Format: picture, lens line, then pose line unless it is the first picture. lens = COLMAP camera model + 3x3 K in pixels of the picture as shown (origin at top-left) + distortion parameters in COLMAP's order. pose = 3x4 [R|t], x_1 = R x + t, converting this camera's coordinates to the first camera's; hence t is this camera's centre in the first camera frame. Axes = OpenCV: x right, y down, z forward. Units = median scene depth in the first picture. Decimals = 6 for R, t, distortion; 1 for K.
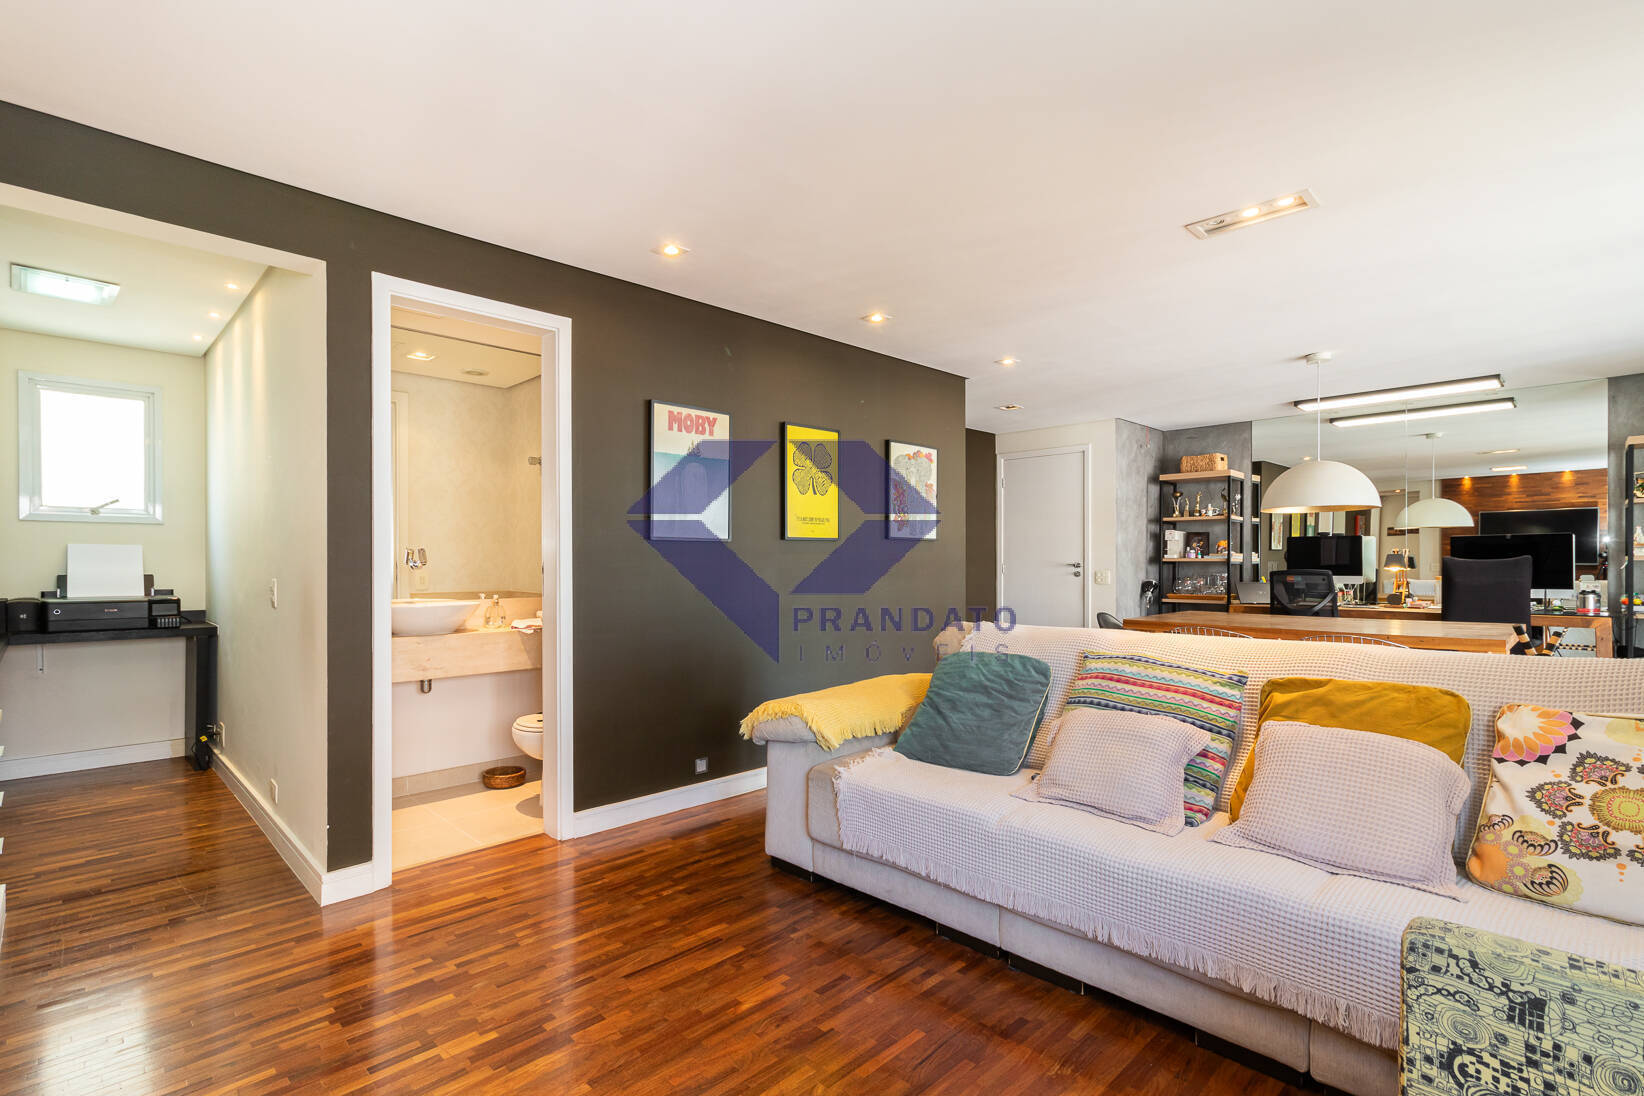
lens RADIAL K [[774.3, 0, 835.8], [0, 774.3, 559.8], [0, 0, 1]] dist [0.001611, 0.002581]
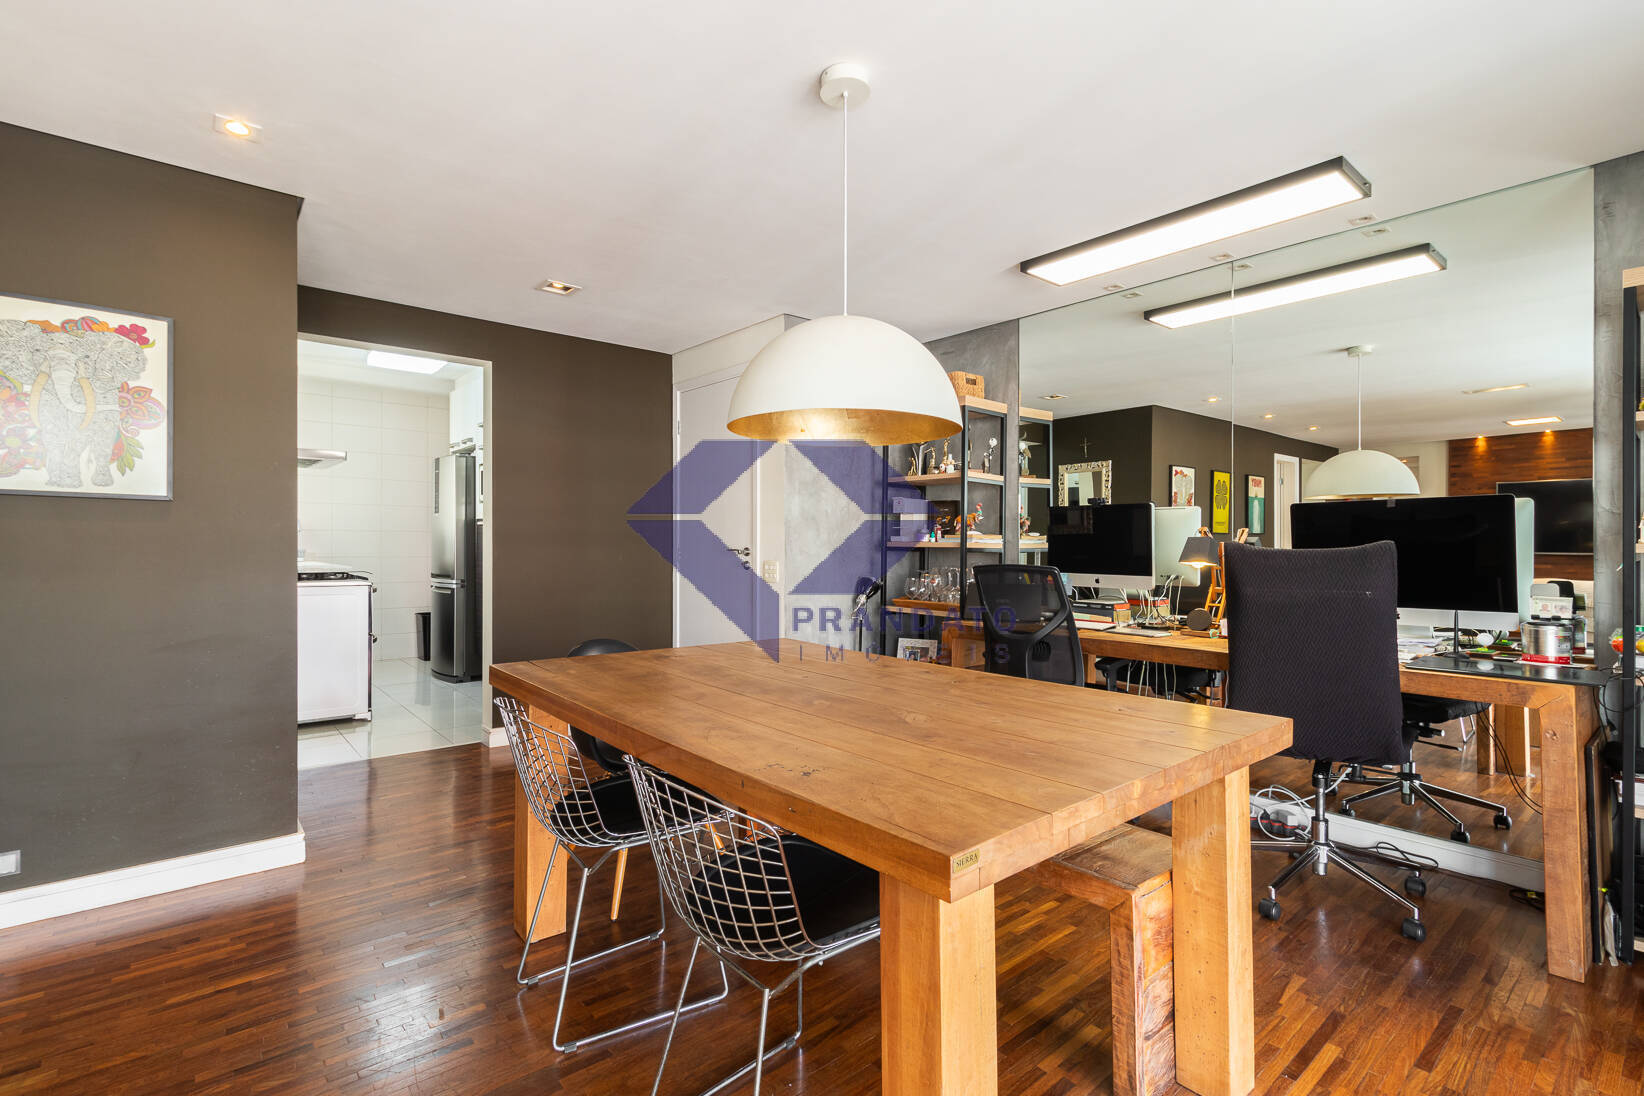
lens RADIAL K [[774.3, 0, 826.6], [0, 774.3, 539.2], [0, 0, 1]] dist [0.001611, 0.002581]
pose [[0.996628, 0.009632, -0.081484, 0.573379], [-0.010074, 0.999937, -0.005008, -0.000495], [0.081431, 0.005812, 0.996662, 0.496120]]
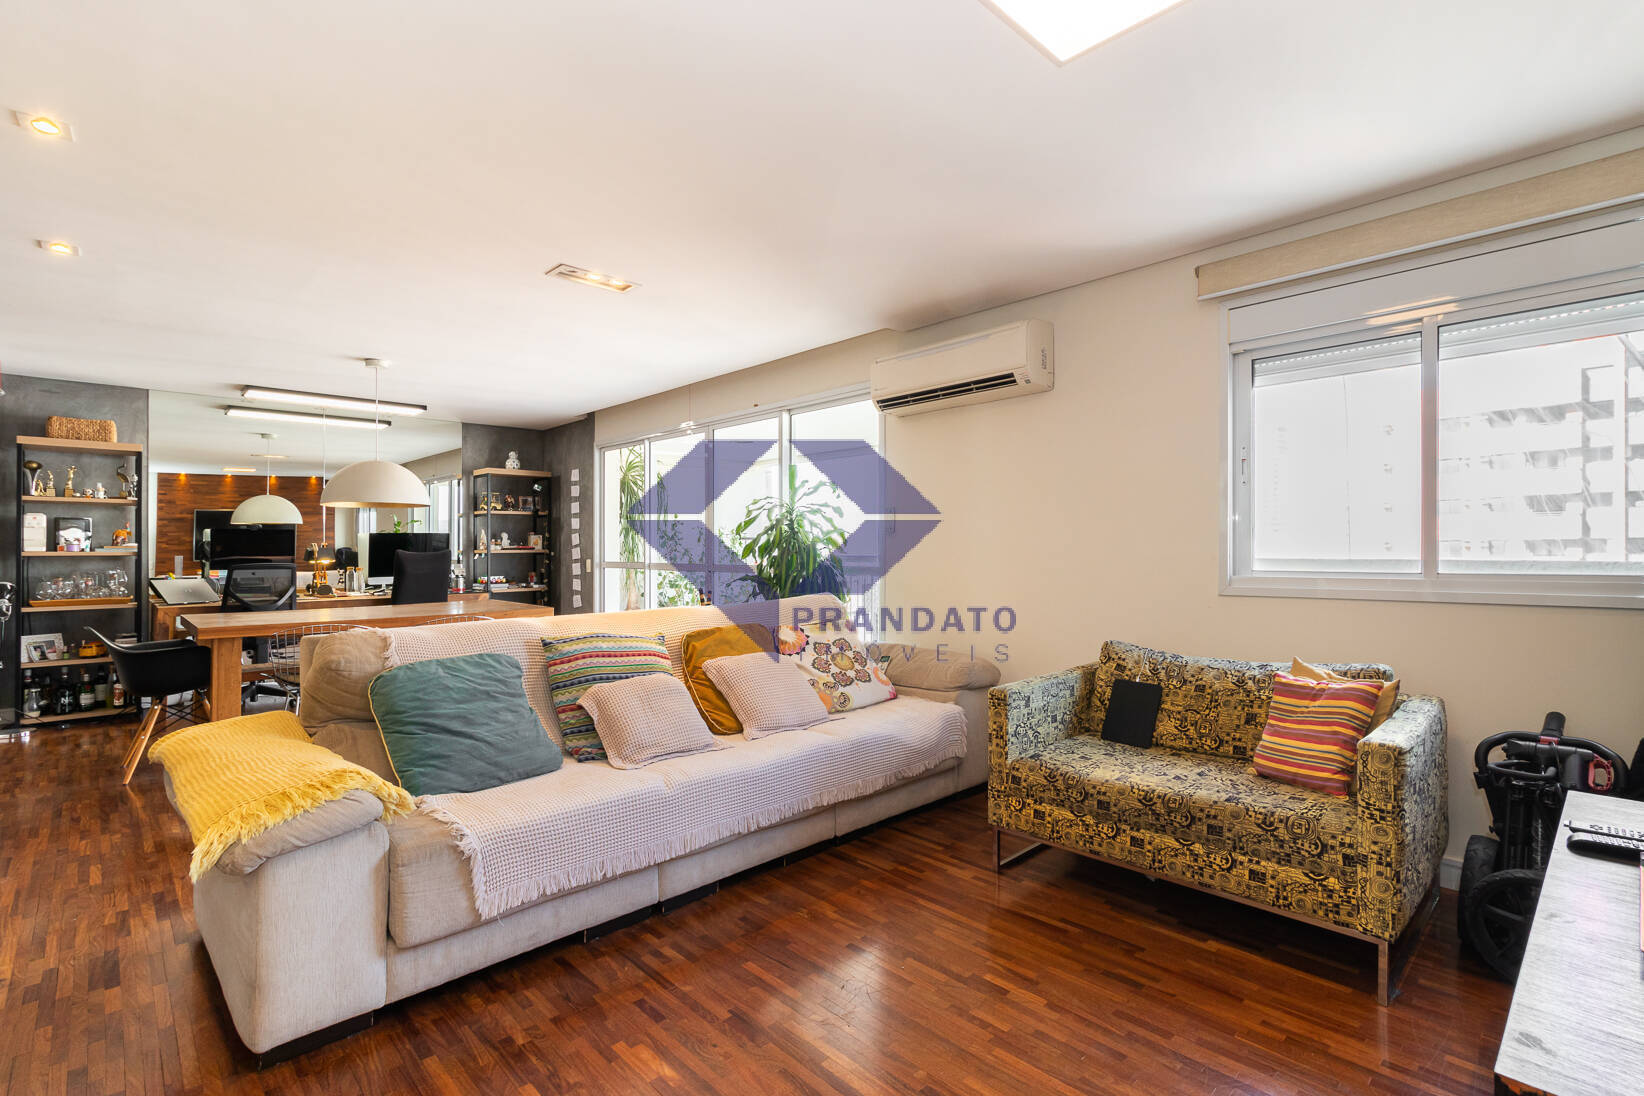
lens RADIAL K [[774.3, 0, 830.3], [0, 774.3, 544.9], [0, 0, 1]] dist [0.001611, 0.002581]
pose [[0.010218, 0.010023, 0.999898, -0.393104], [0.004726, 0.999938, -0.010071, 0.002536], [-0.999937, 0.004829, 0.010170, 0.328714]]
